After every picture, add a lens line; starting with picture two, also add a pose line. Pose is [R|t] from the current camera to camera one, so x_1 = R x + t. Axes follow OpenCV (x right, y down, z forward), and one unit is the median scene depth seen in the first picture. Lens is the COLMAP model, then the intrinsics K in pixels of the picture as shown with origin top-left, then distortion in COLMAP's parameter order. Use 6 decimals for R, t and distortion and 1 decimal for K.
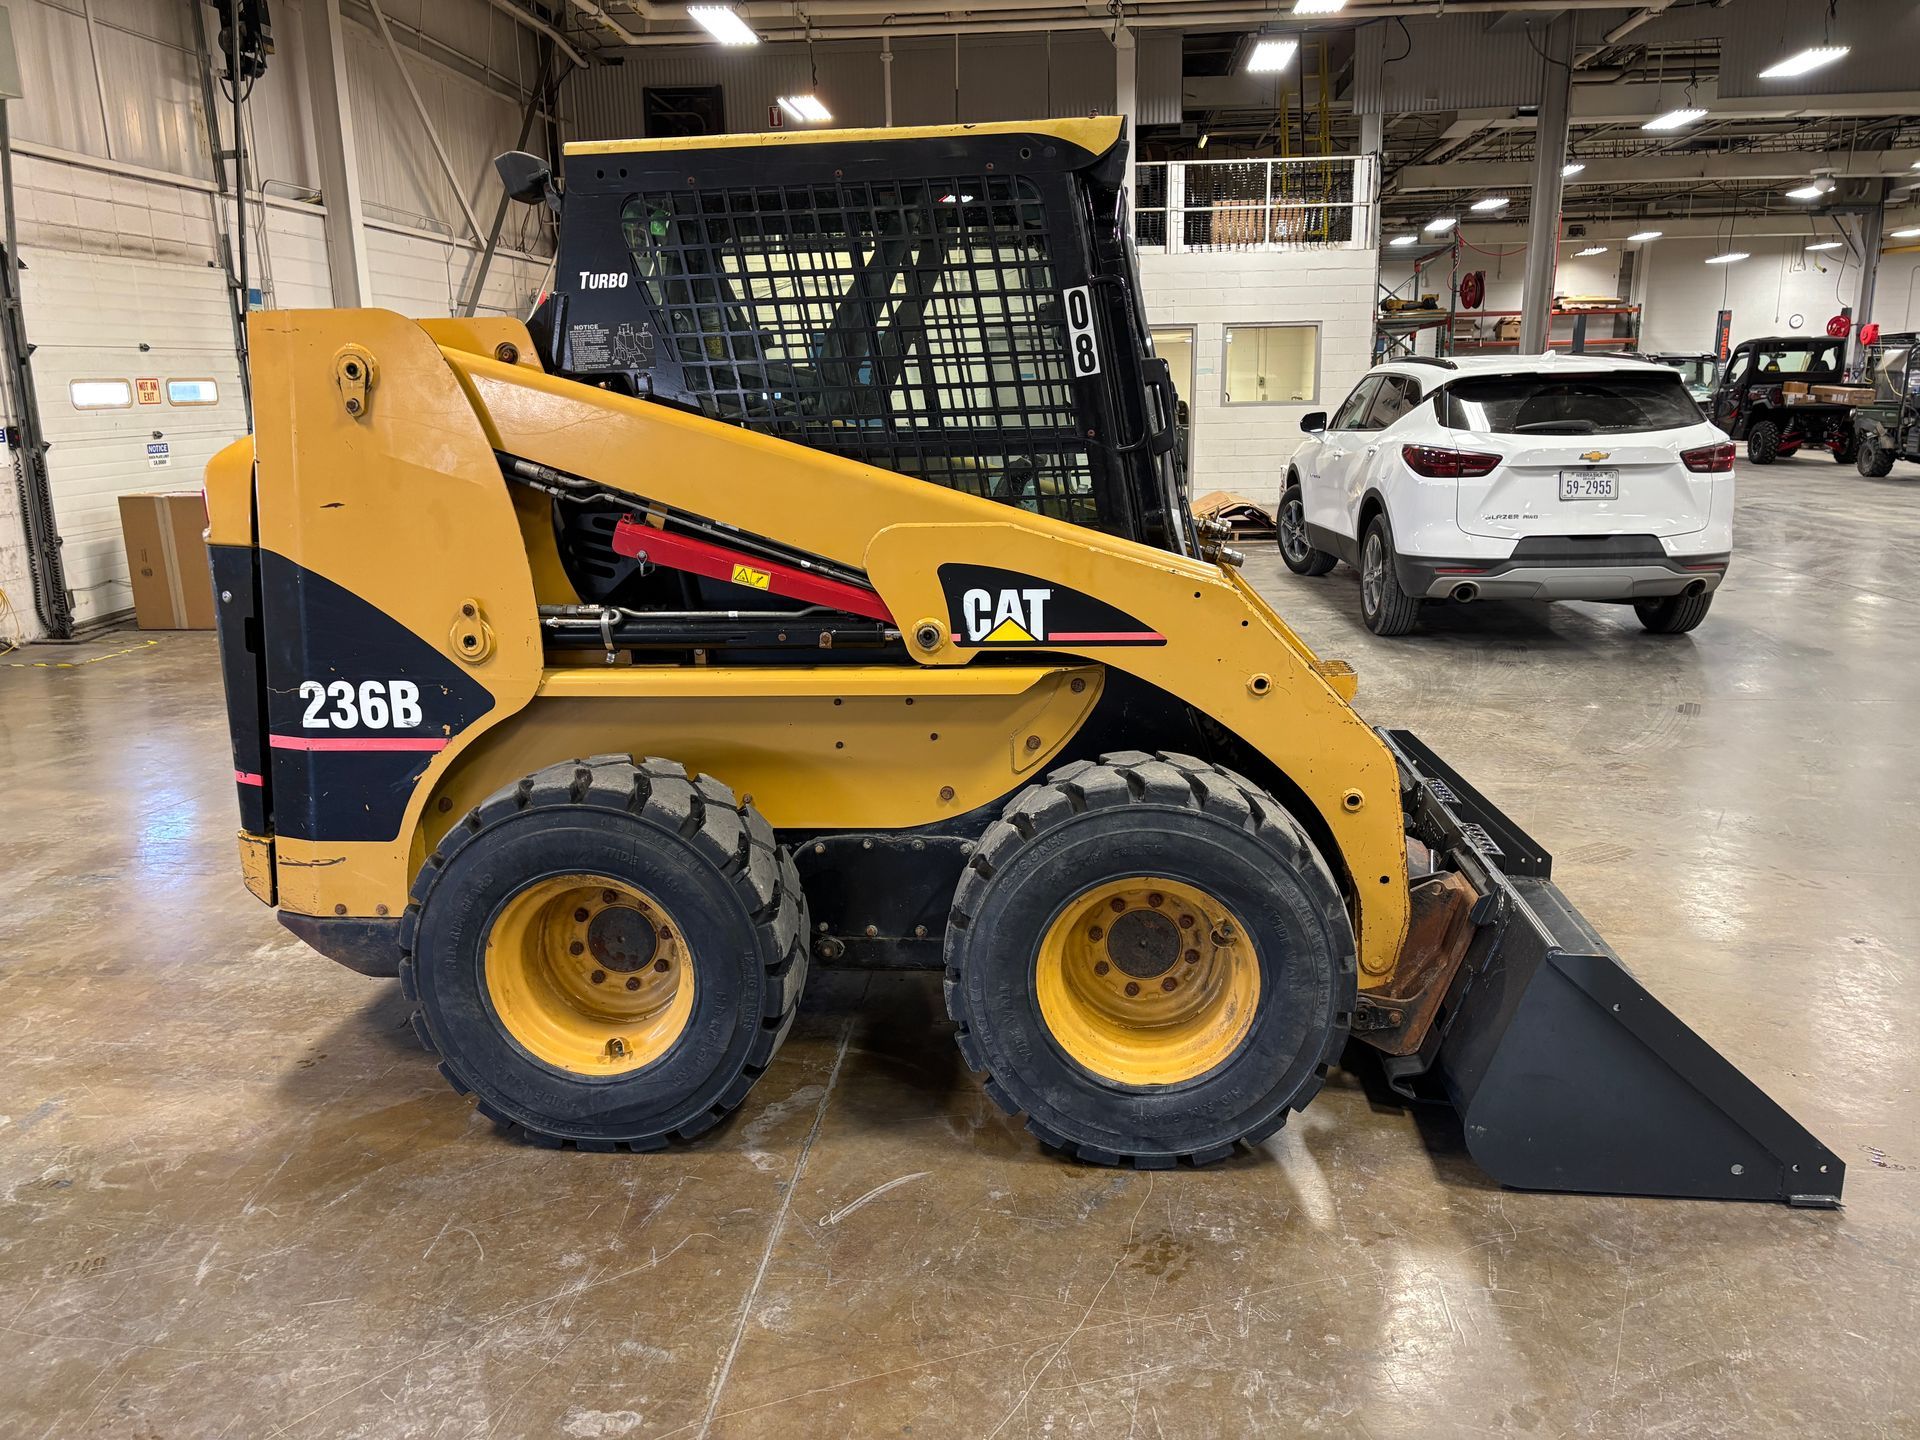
lens RADIAL K [[1449.0, 0, 965.4], [0, 1449.0, 715.9], [0, 0, 1]] dist [0.047279, -0.037591]
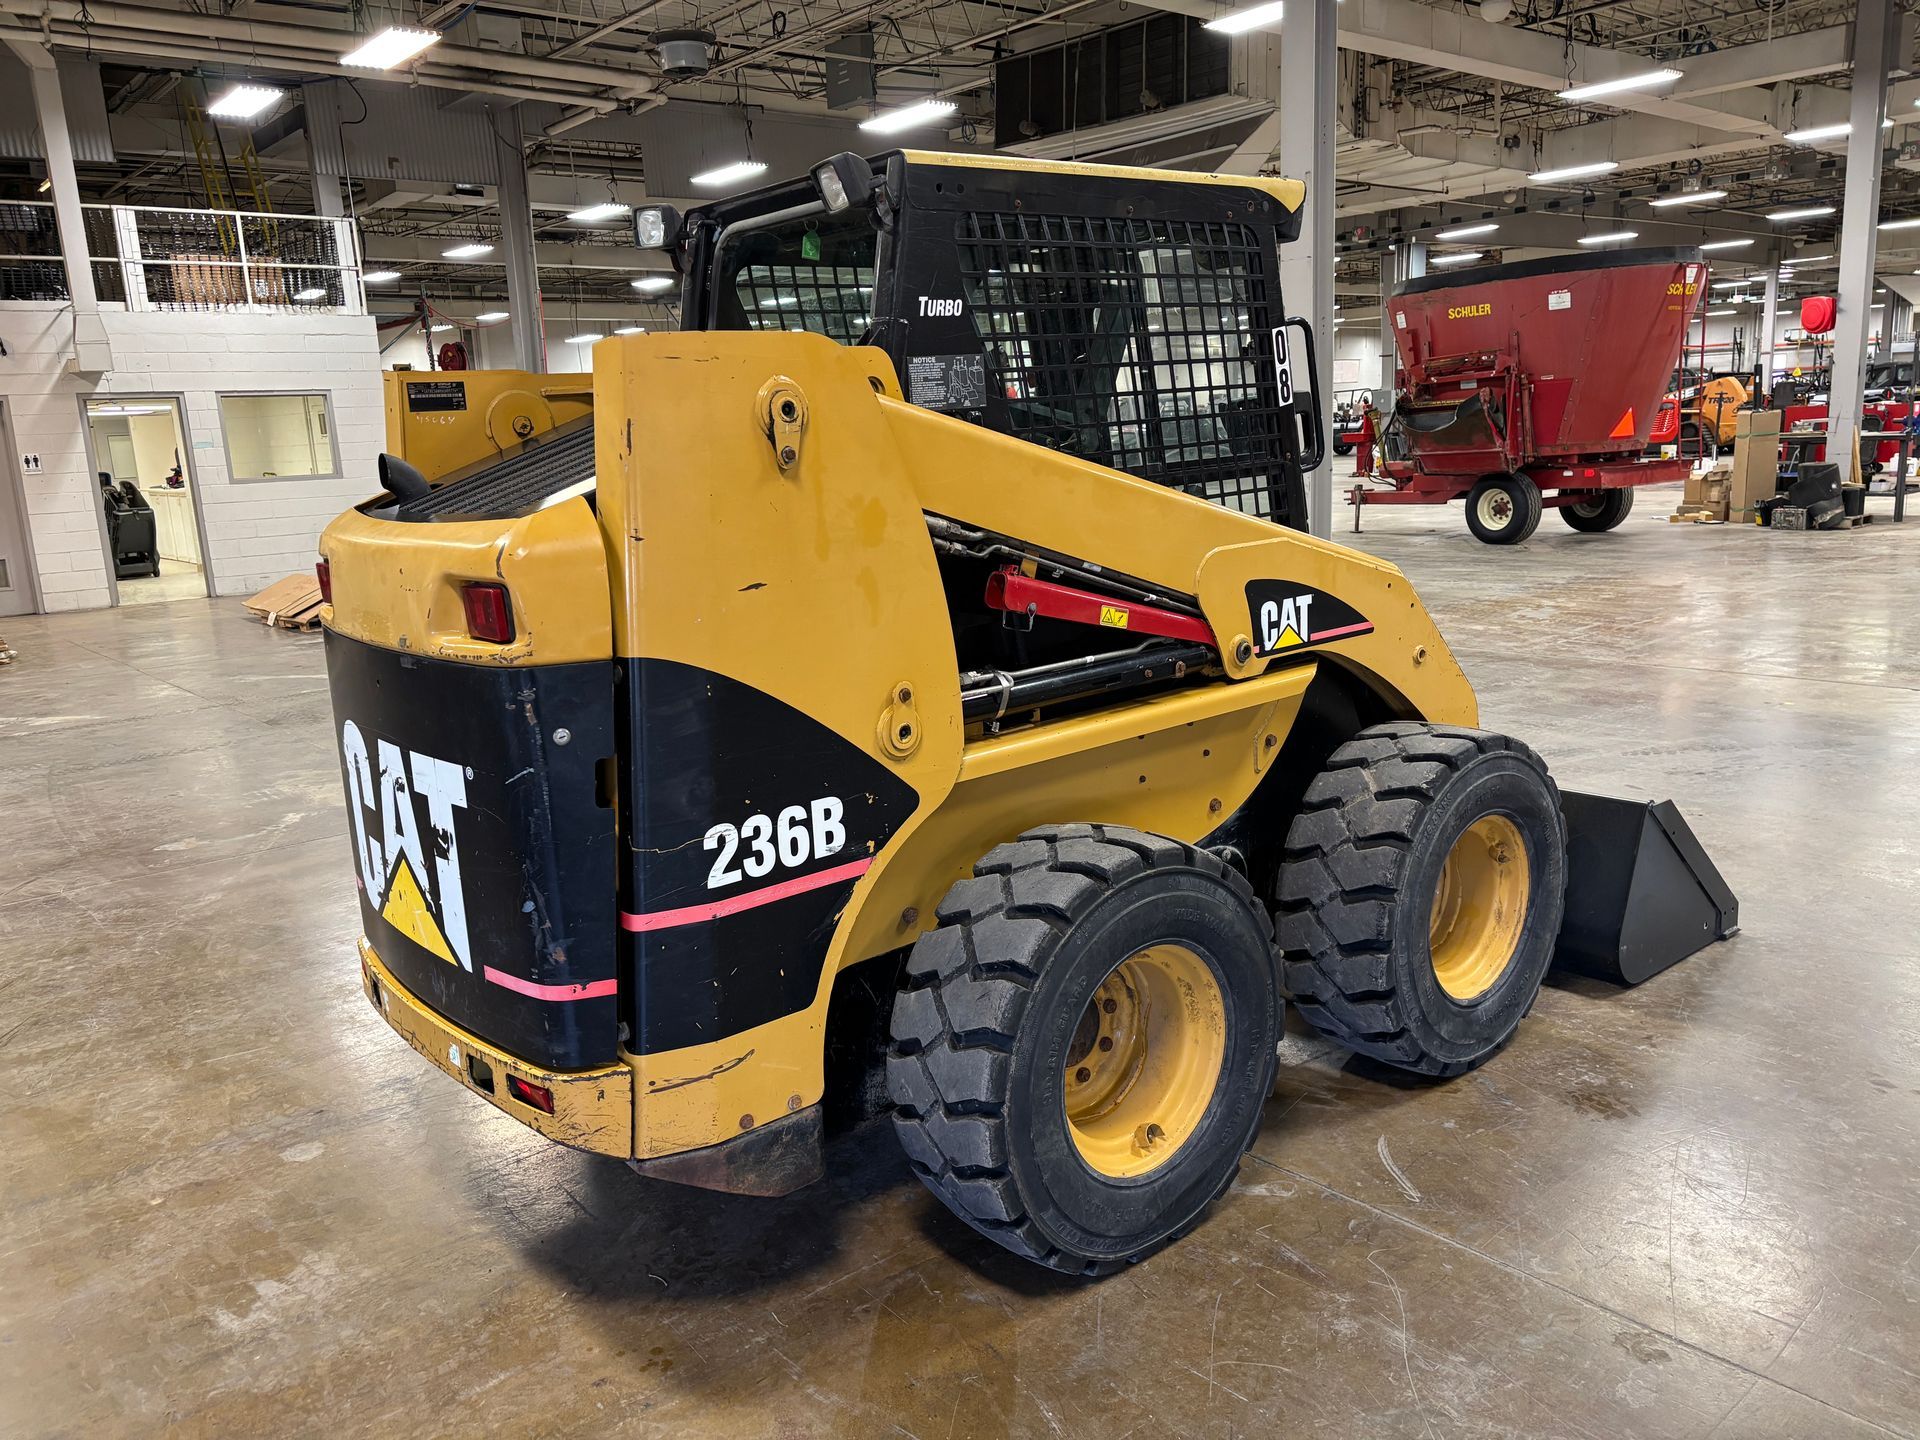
lens RADIAL K [[1449.0, 0, 965.4], [0, 1449.0, 715.9], [0, 0, 1]] dist [0.047279, -0.037591]
pose [[0.700528, -0.158809, 0.695730, -0.873313], [0.192886, 0.980773, 0.029658, -0.076277], [-0.687063, 0.113420, 0.717691, 0.374105]]
